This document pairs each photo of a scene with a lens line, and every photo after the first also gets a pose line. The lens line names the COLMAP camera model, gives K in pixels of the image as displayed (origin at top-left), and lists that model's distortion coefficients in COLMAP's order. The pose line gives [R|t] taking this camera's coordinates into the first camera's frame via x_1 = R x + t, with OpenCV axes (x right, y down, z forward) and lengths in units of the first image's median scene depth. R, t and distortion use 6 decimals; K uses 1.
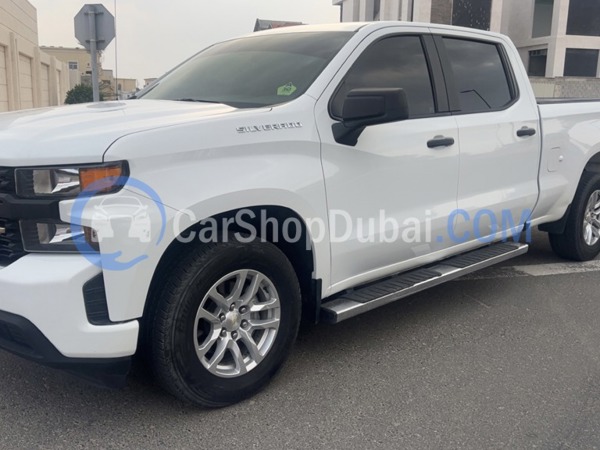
lens RADIAL K [[625.1, 0, 300.0], [0, 625.1, 225.0], [0, 0, 1]] dist [0.136312, -0.278494]
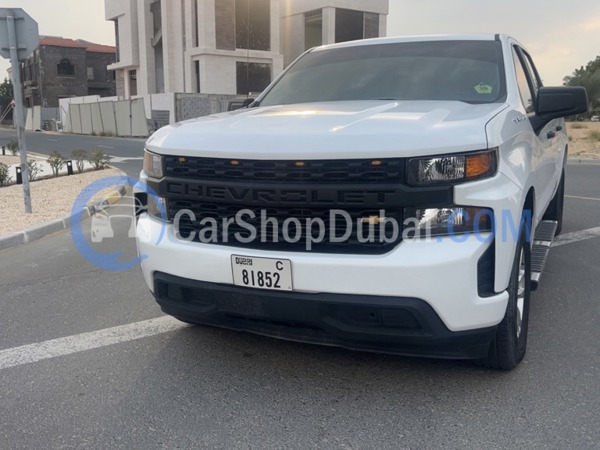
lens RADIAL K [[625.1, 0, 300.0], [0, 625.1, 225.0], [0, 0, 1]] dist [0.136312, -0.278494]
pose [[0.930525, -0.076913, 0.358060, -0.979118], [0.086807, 0.996157, -0.011615, 0.017520], [-0.355791, 0.041891, 0.933626, 0.084031]]
